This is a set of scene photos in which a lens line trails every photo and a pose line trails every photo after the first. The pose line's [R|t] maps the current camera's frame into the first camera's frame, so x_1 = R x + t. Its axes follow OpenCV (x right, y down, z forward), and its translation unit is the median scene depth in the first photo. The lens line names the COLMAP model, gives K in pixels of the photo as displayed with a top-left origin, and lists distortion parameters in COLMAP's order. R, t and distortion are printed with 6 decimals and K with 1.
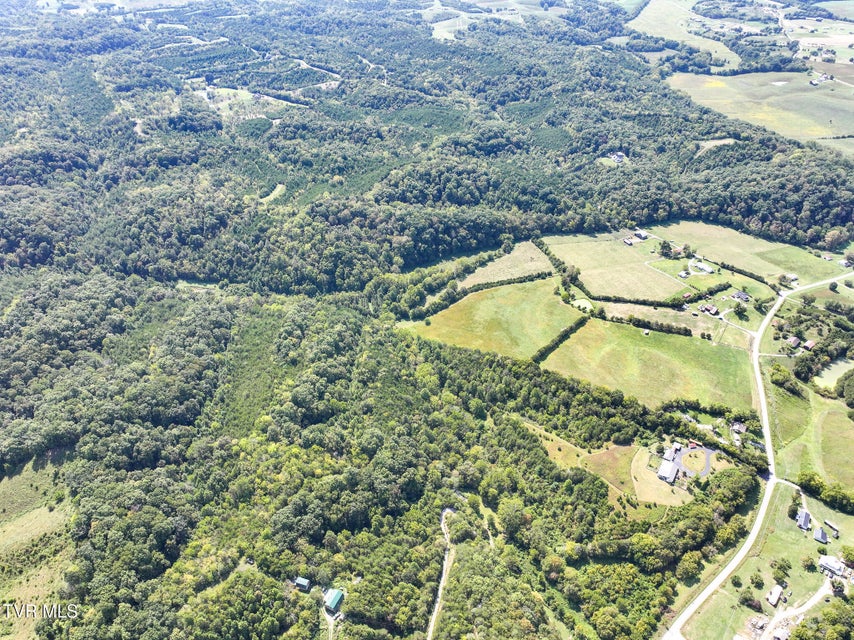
lens RADIAL K [[603.2, 0, 427.9], [0, 603.2, 324.0], [0, 0, 1]] dist [0.002305, 0.009402]
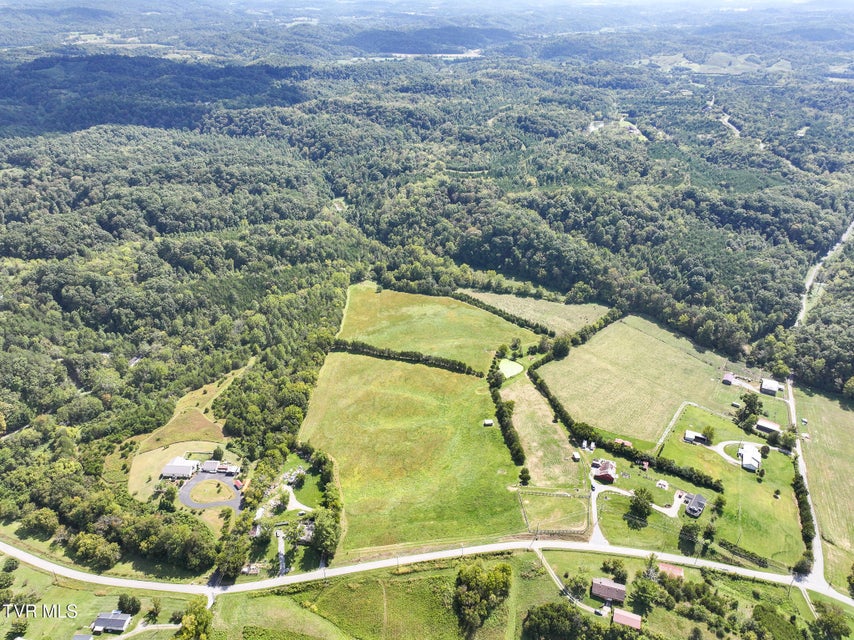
lens RADIAL K [[603.2, 0, 427.9], [0, 603.2, 324.0], [0, 0, 1]] dist [0.002305, 0.009402]
pose [[0.478256, 0.429716, -0.765908, 0.706927], [-0.543590, 0.829819, 0.126140, -0.108821], [0.689769, 0.356013, 0.630455, 0.467185]]
